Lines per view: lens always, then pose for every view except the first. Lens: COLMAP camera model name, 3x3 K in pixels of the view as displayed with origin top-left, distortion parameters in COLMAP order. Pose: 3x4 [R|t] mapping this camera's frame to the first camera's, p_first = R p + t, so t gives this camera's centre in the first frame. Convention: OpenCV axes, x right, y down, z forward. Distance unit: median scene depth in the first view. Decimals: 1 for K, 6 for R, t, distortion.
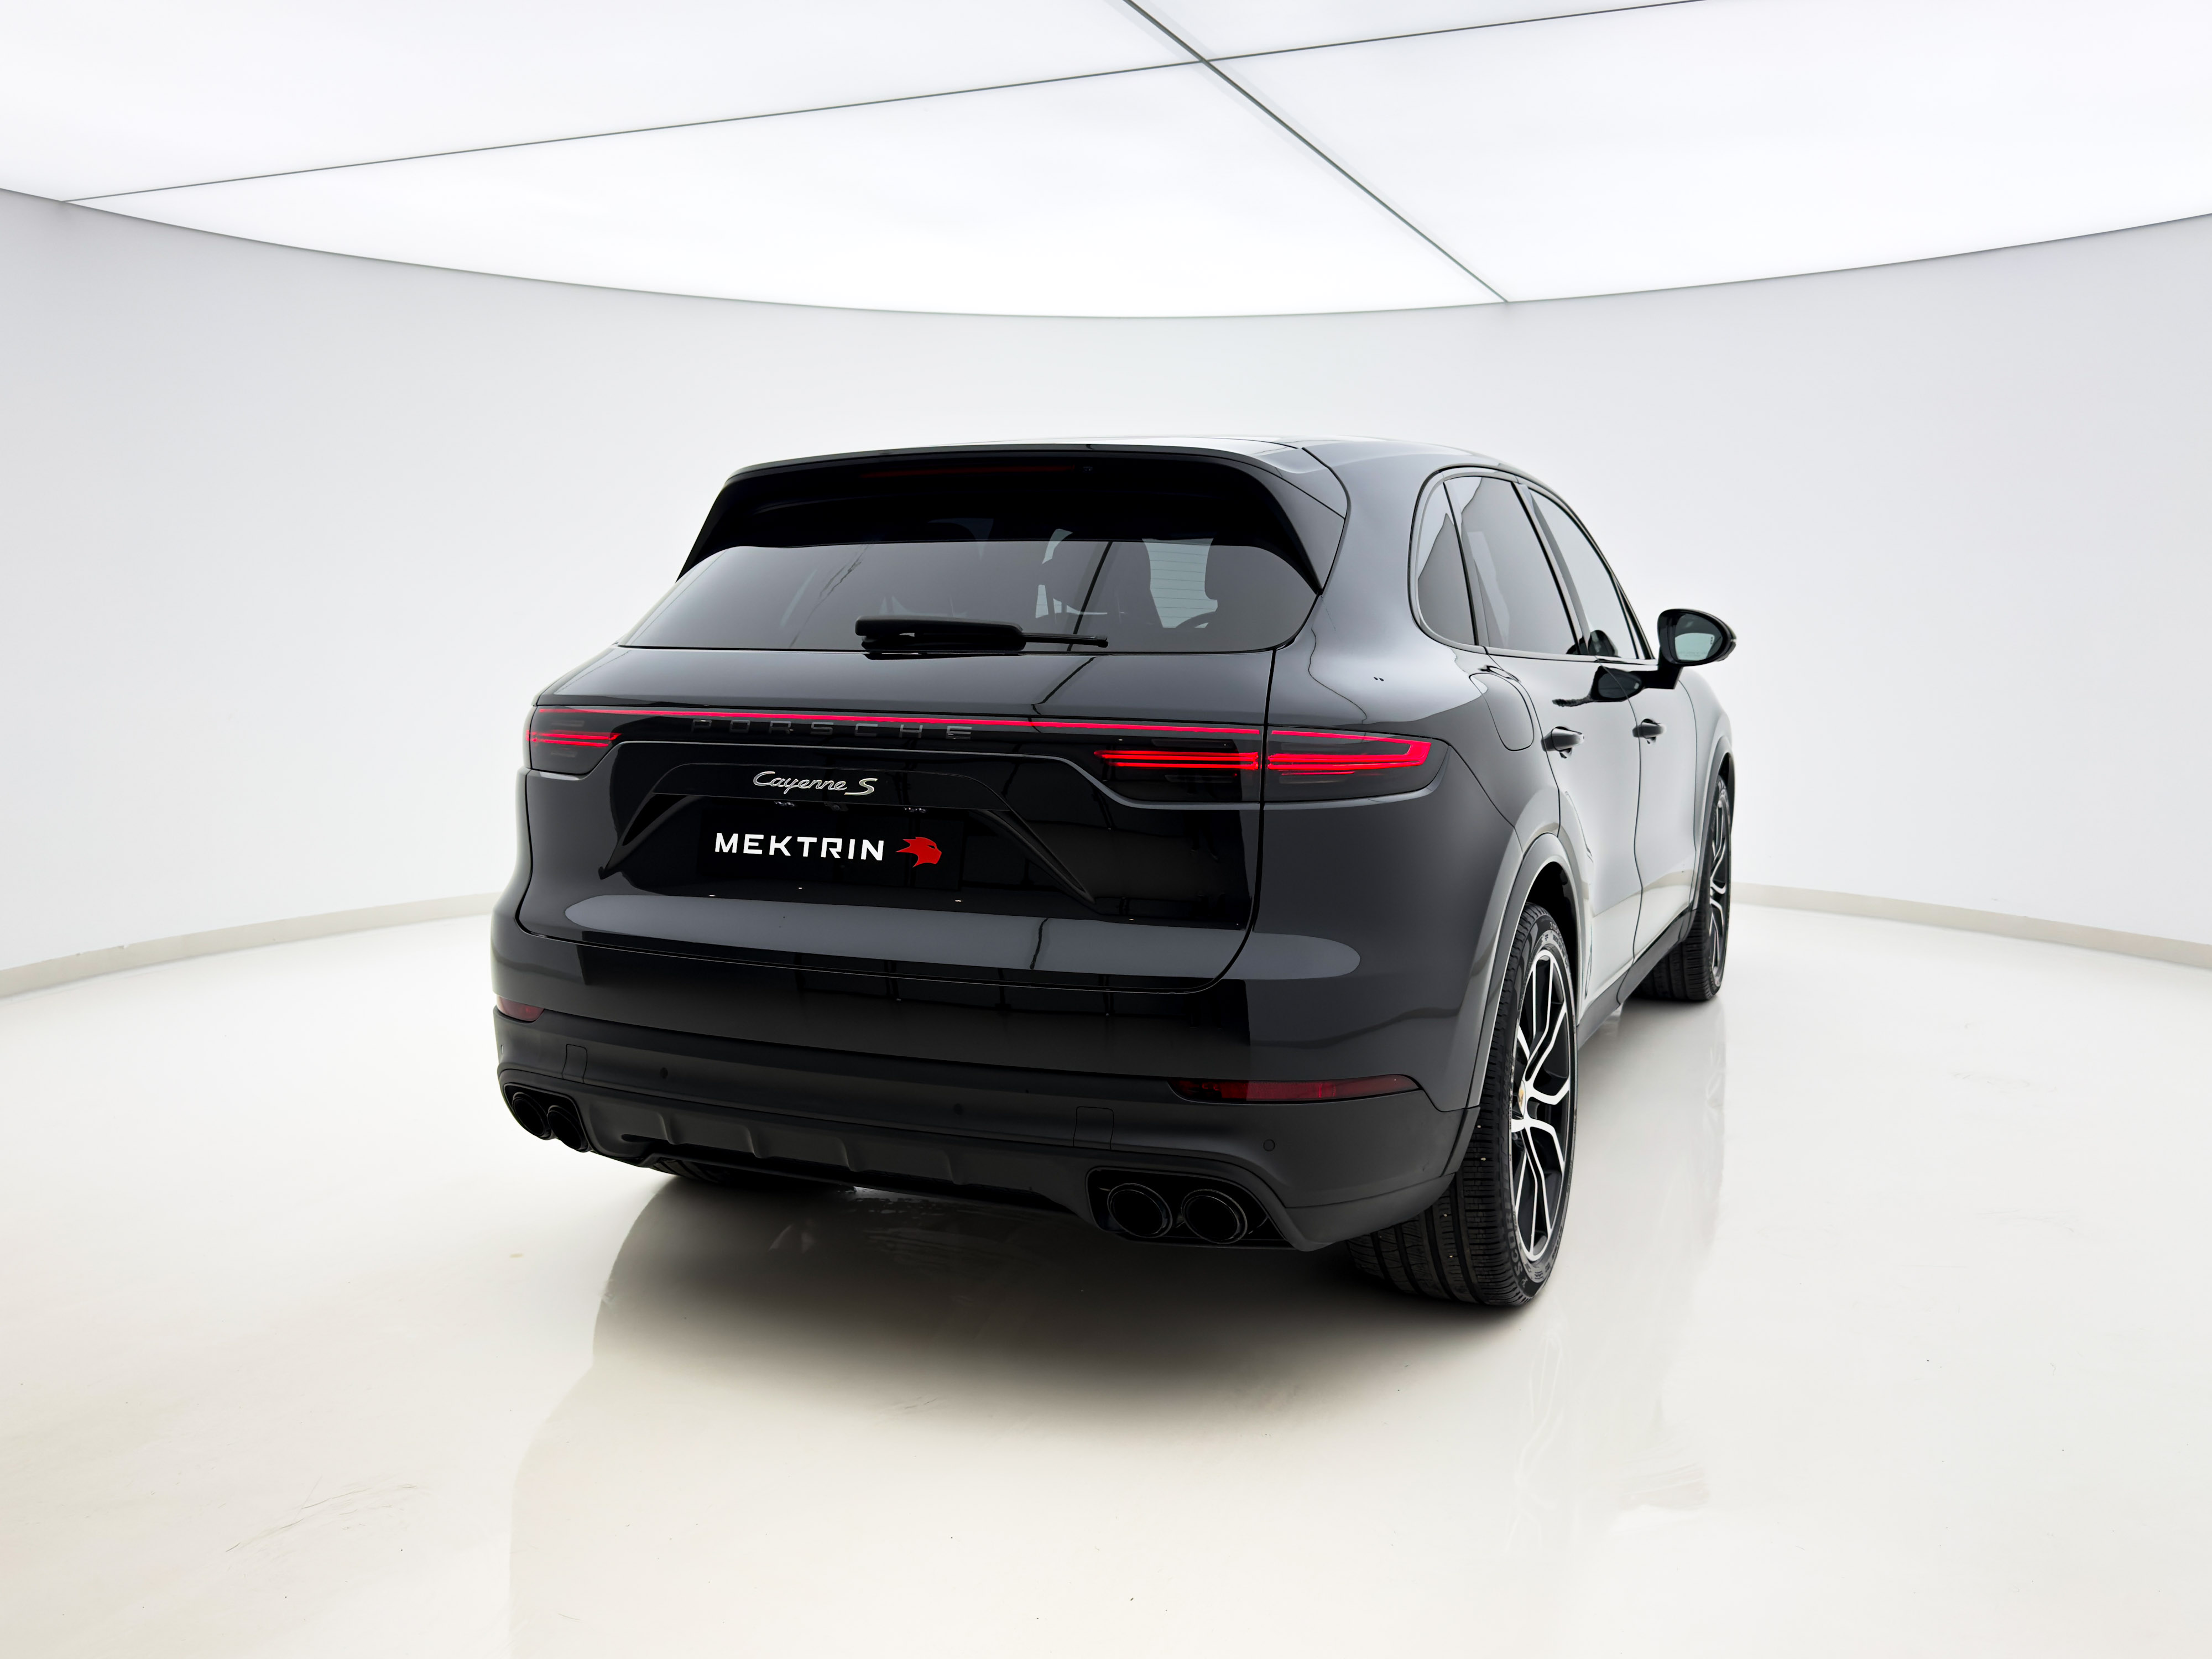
lens RADIAL K [[1567.2, 0, 1086.6], [0, 1567.2, 818.6], [0, 0, 1]] dist [-0.006937, -0.011667]
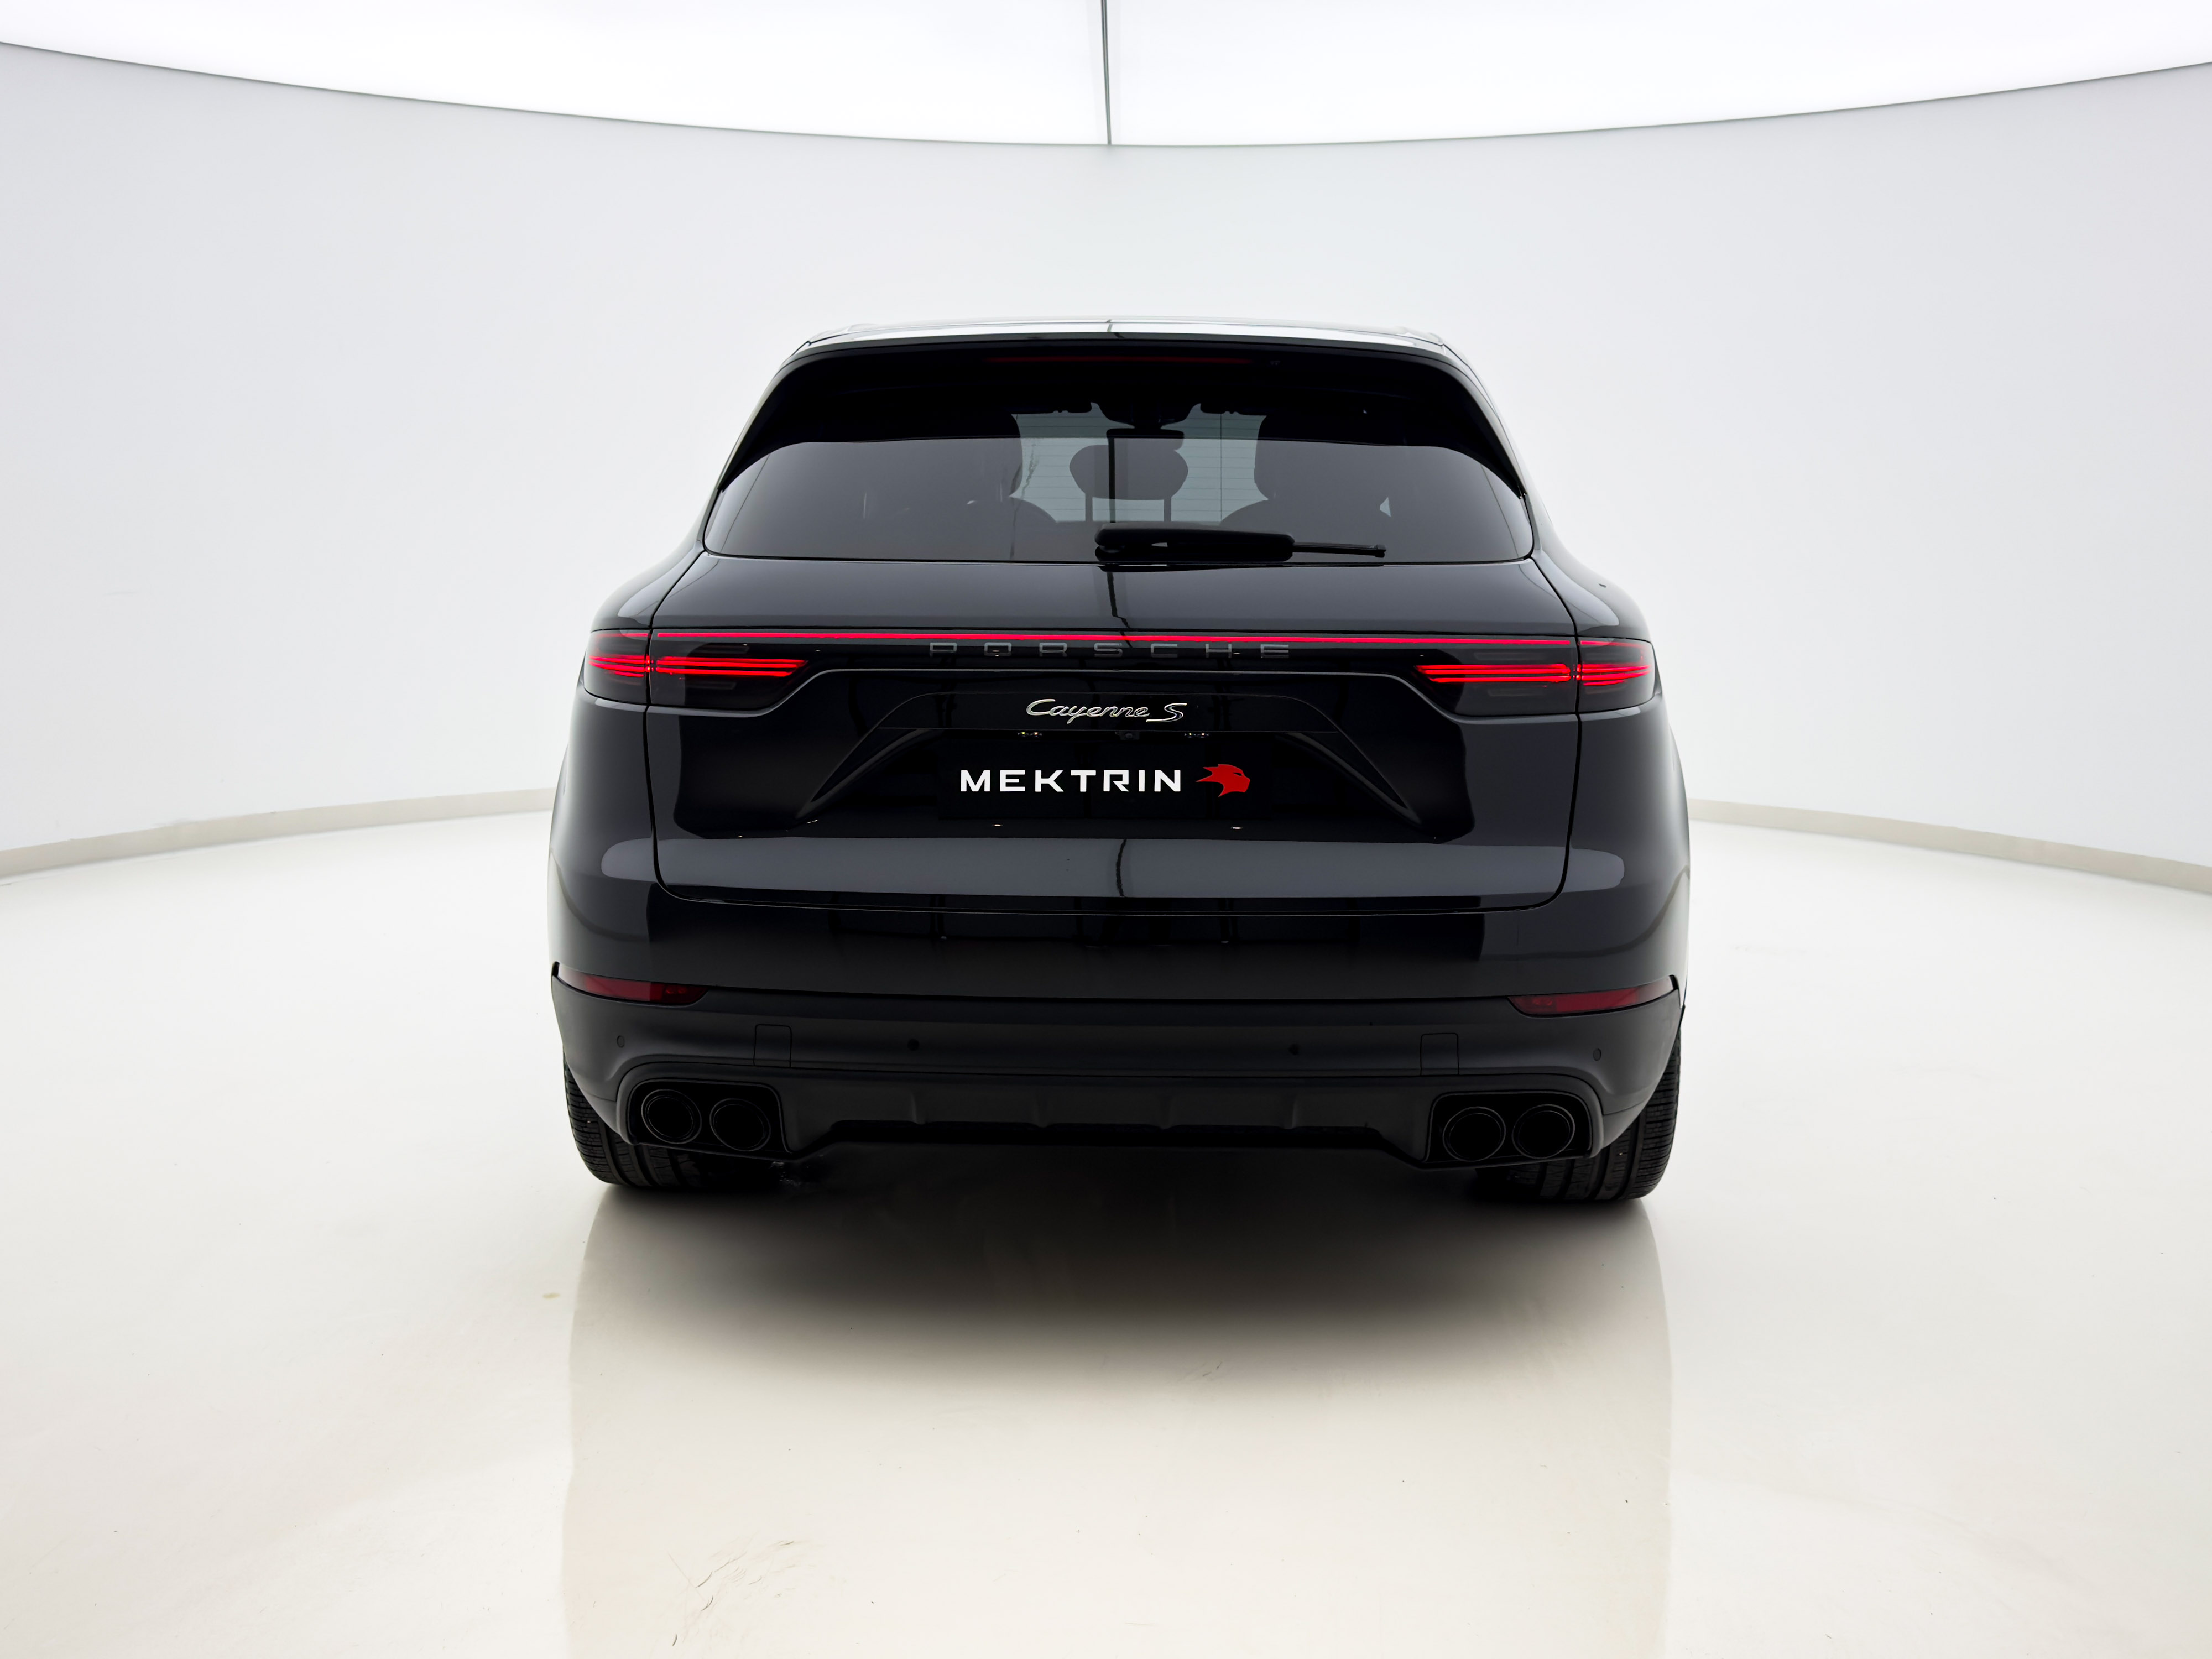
lens RADIAL K [[1567.2, 0, 1104.5], [0, 1567.2, 827.7], [0, 0, 1]] dist [-0.006937, -0.011667]
pose [[0.959331, -0.057798, 0.276304, -0.420843], [0.038836, 0.996530, 0.073616, -0.021520], [-0.279600, -0.059892, 0.958247, 0.120216]]
